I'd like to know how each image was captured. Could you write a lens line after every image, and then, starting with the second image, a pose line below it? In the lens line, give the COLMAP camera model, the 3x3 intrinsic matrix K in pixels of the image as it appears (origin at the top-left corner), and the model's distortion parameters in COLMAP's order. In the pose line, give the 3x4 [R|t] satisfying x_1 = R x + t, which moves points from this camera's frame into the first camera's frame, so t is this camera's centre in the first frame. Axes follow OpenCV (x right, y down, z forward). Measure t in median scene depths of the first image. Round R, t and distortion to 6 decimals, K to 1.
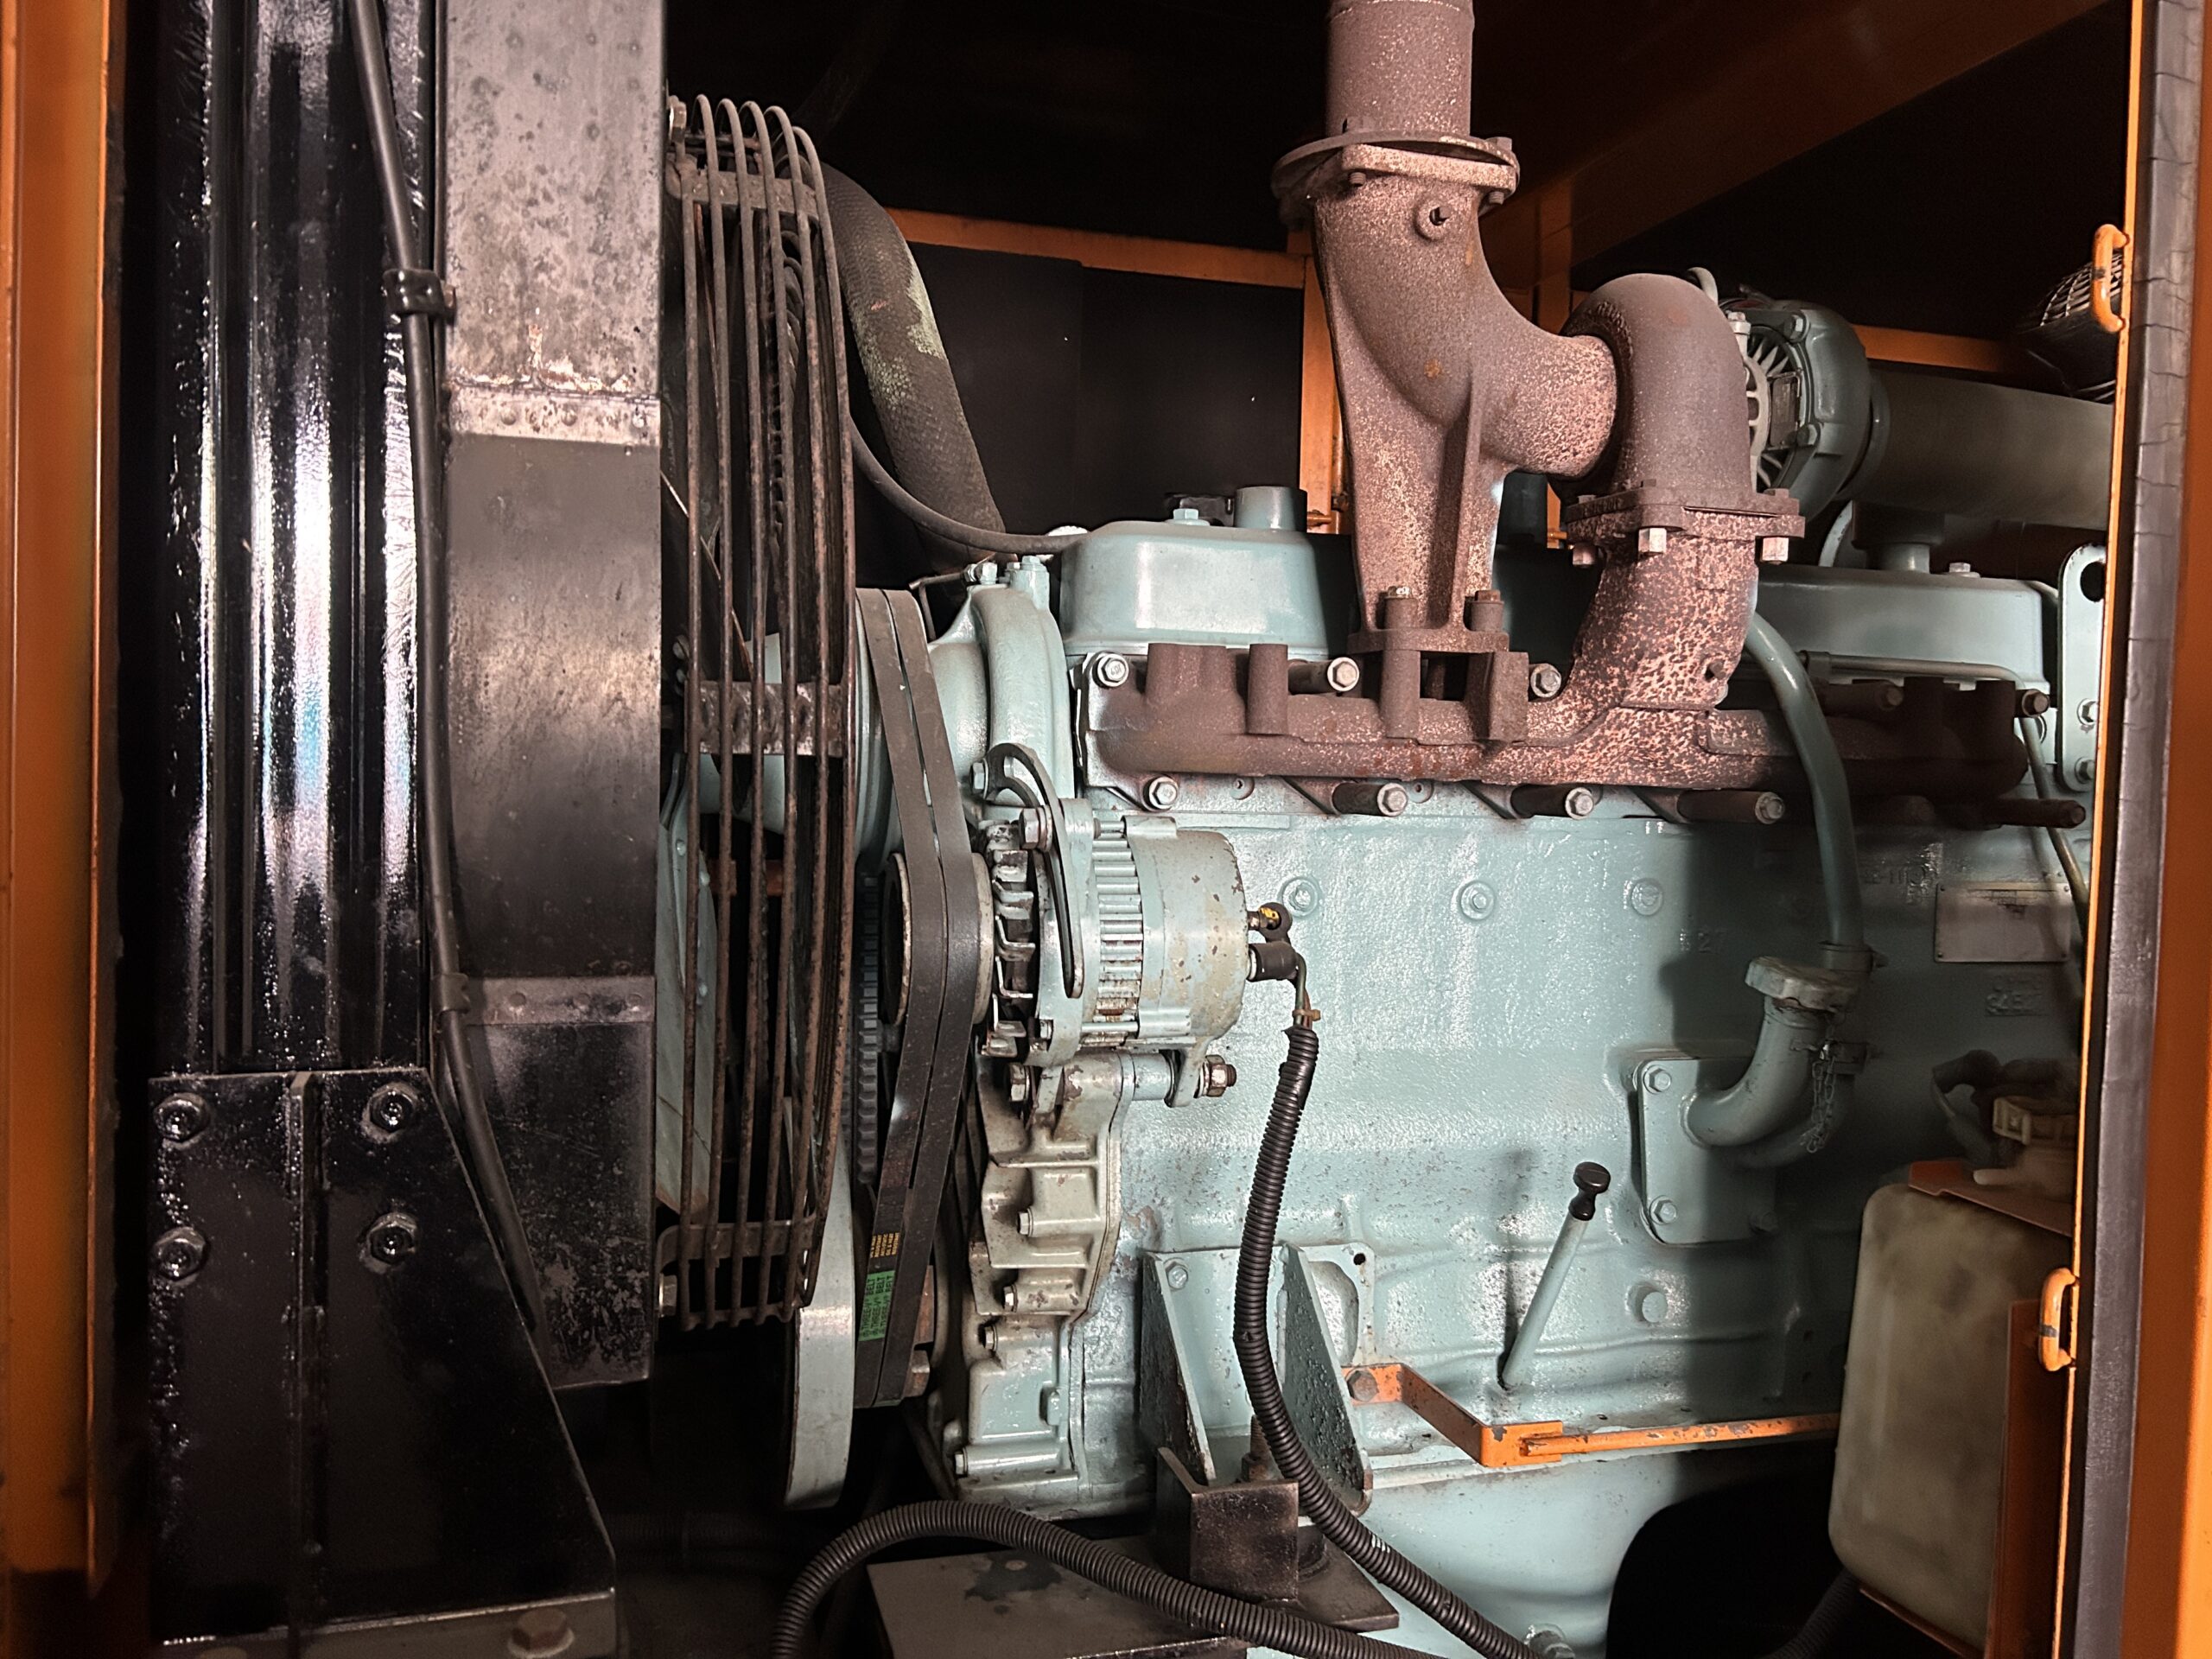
lens RADIAL K [[1780.1, 0, 1106.0], [0, 1780.1, 829.5], [0, 0, 1]] dist [-0.000711, -0.002484]
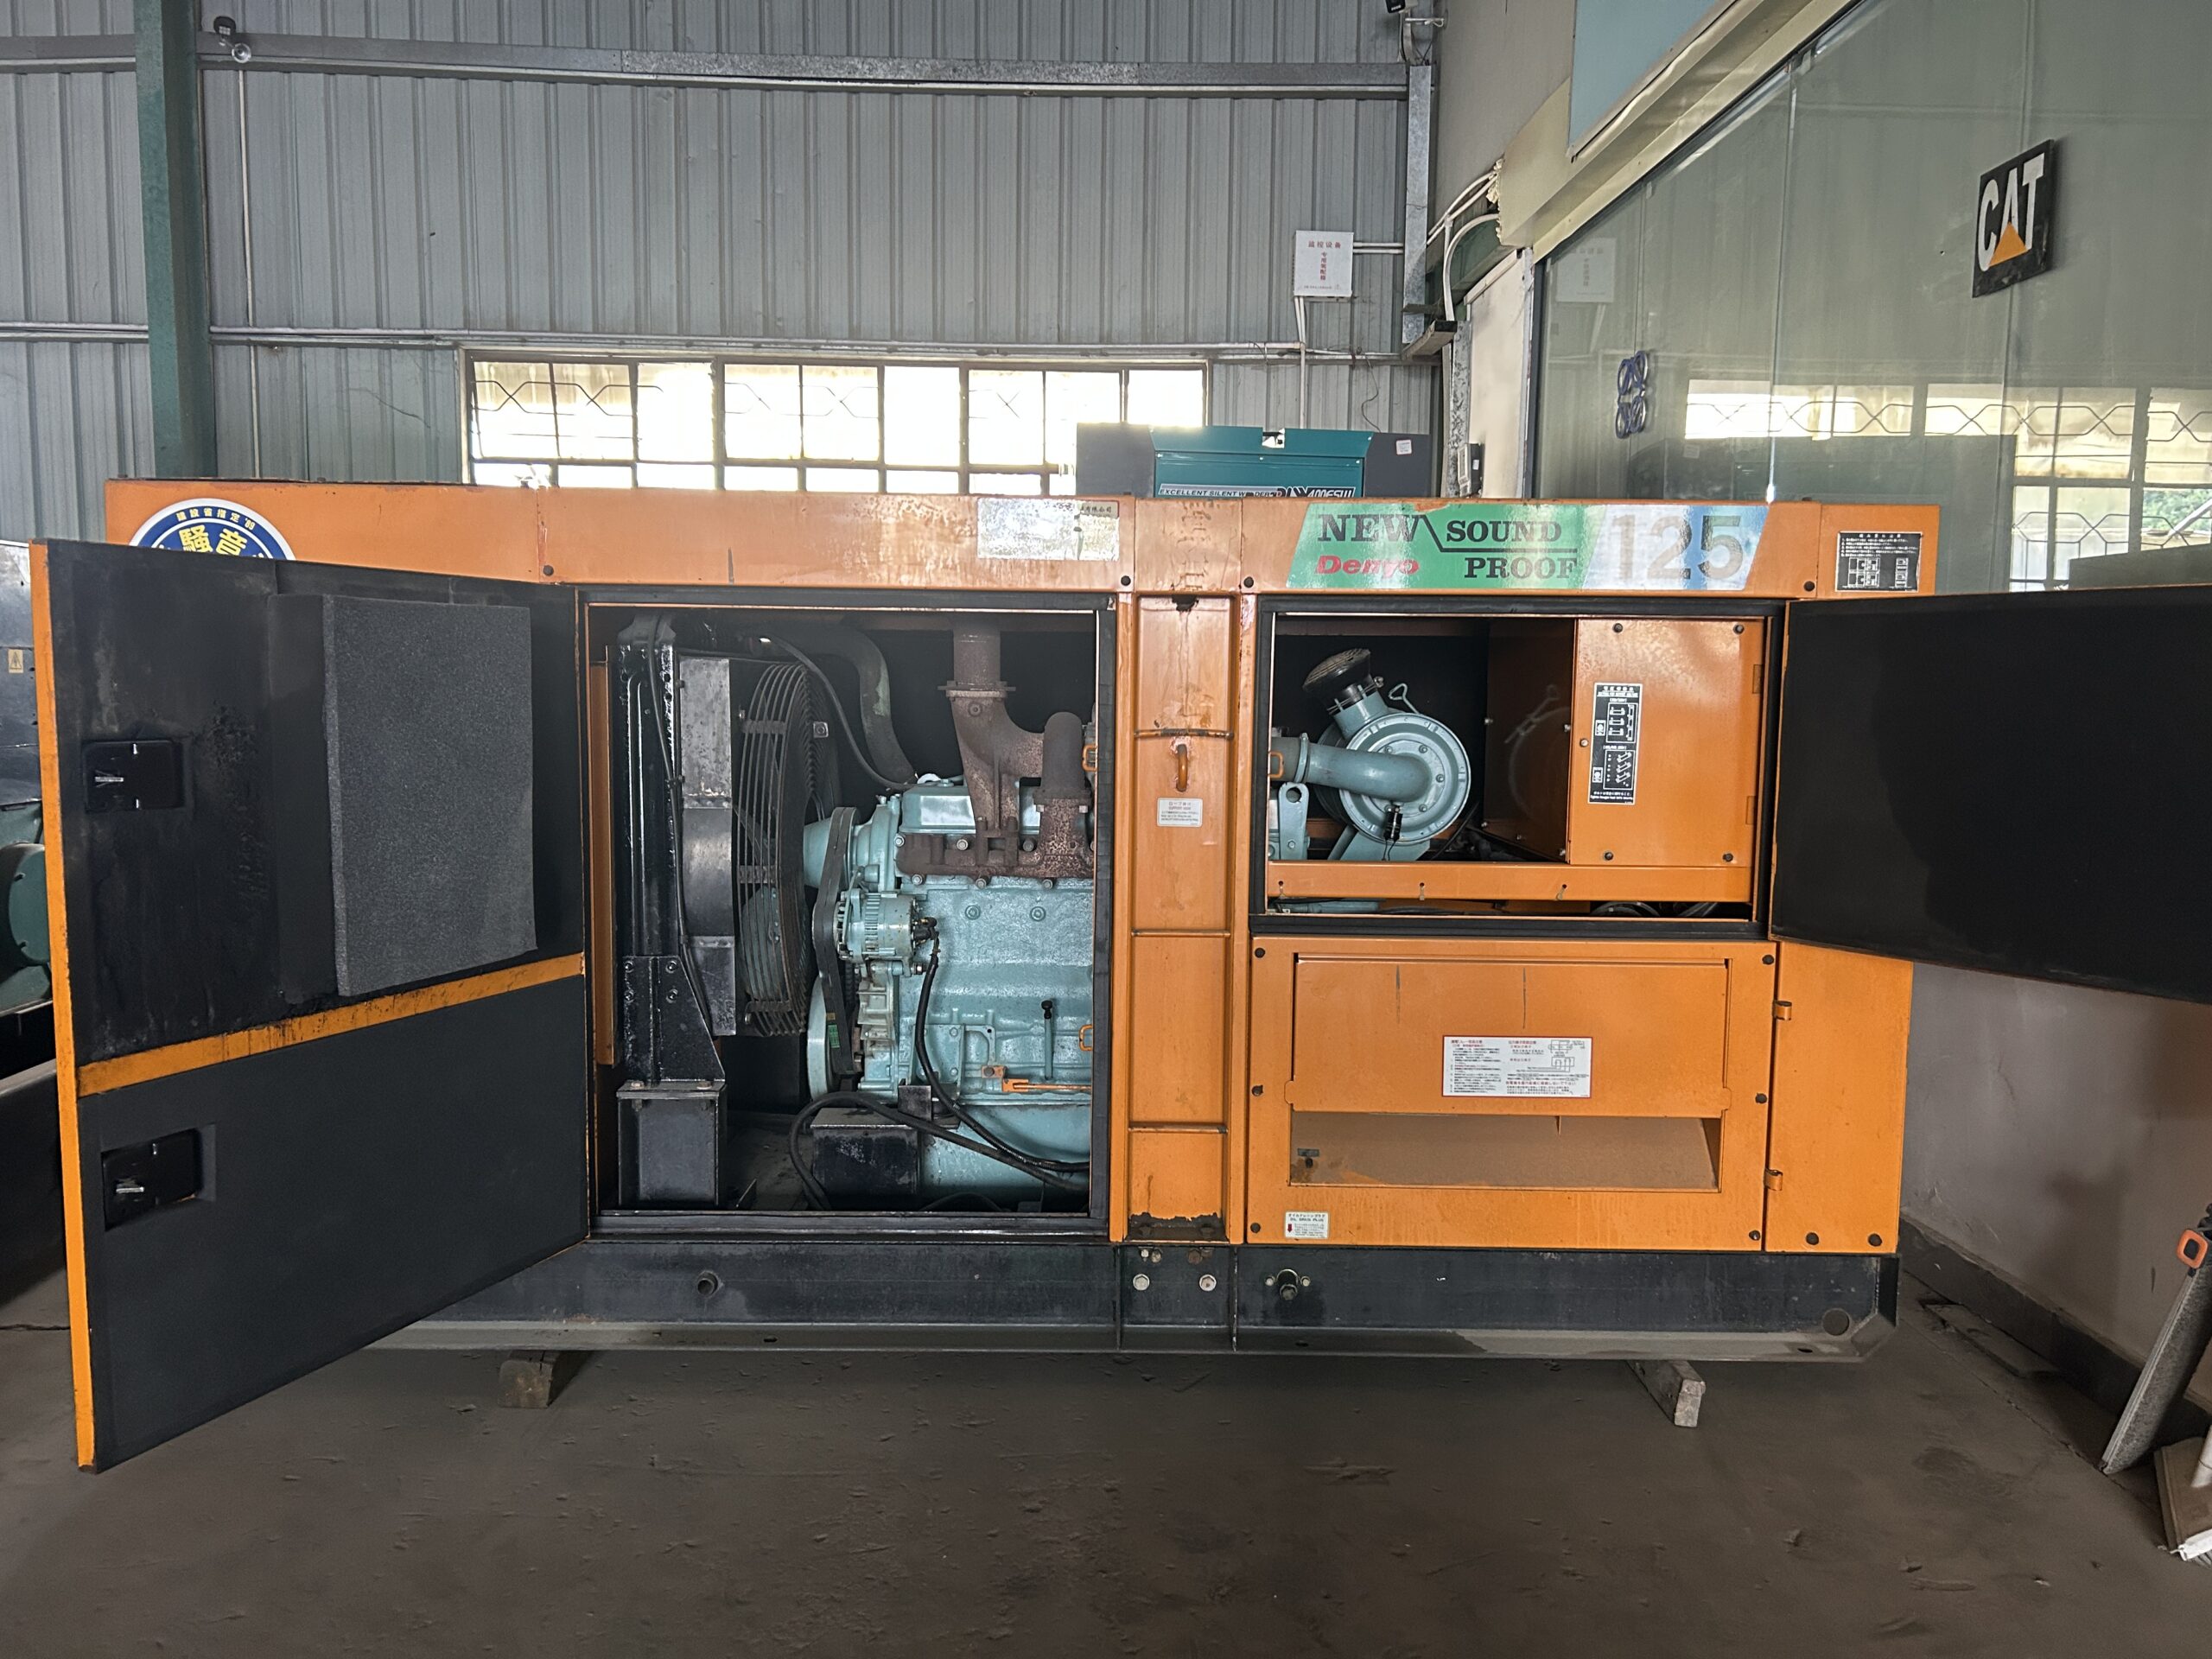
lens RADIAL K [[1780.1, 0, 1106.0], [0, 1780.1, 829.5], [0, 0, 1]] dist [-0.000711, -0.002484]
pose [[0.956445, 0.008565, -0.291788, 1.405294], [0.003780, 0.999122, 0.041717, -0.264239], [0.291889, -0.041003, 0.955573, -2.118124]]
